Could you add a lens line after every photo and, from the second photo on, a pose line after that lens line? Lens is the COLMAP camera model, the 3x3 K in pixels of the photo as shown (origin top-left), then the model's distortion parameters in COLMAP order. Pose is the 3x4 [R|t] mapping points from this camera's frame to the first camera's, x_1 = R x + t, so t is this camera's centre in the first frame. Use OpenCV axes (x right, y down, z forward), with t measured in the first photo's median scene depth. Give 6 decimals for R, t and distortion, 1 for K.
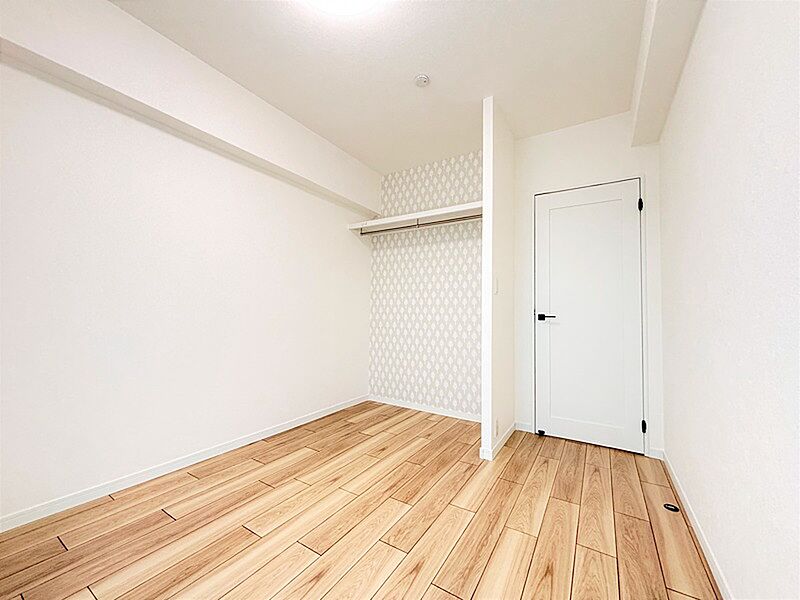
lens RADIAL K [[300.6, 0, 400.0], [0, 300.6, 300.0], [0, 0, 1]] dist [-0.000403, -0.000040]
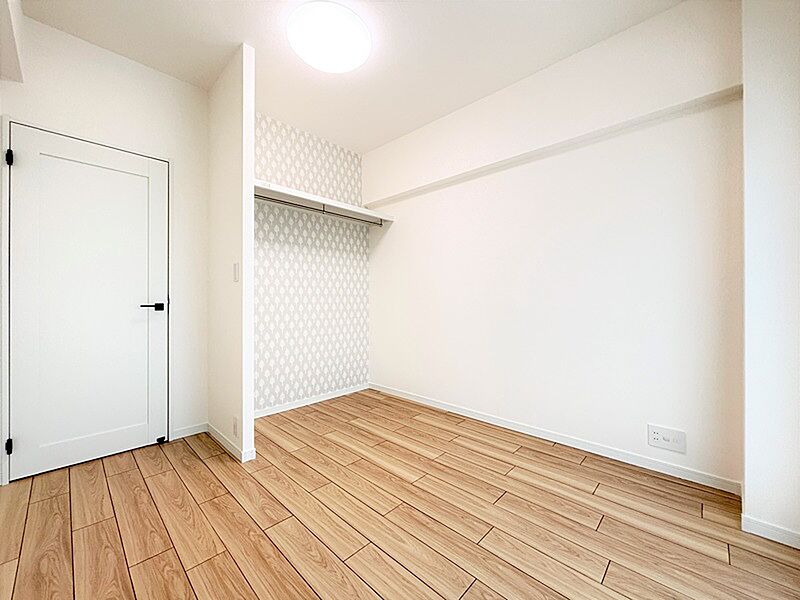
lens RADIAL K [[322.2, 0, 400.0], [0, 322.2, 300.0], [0, 0, 1]] dist [0.001463, 0.000103]
pose [[0.208881, -0.015383, 0.977820, -0.902237], [-0.030410, 0.999291, 0.022217, 0.004501], [-0.977468, -0.034377, 0.208265, 0.534043]]
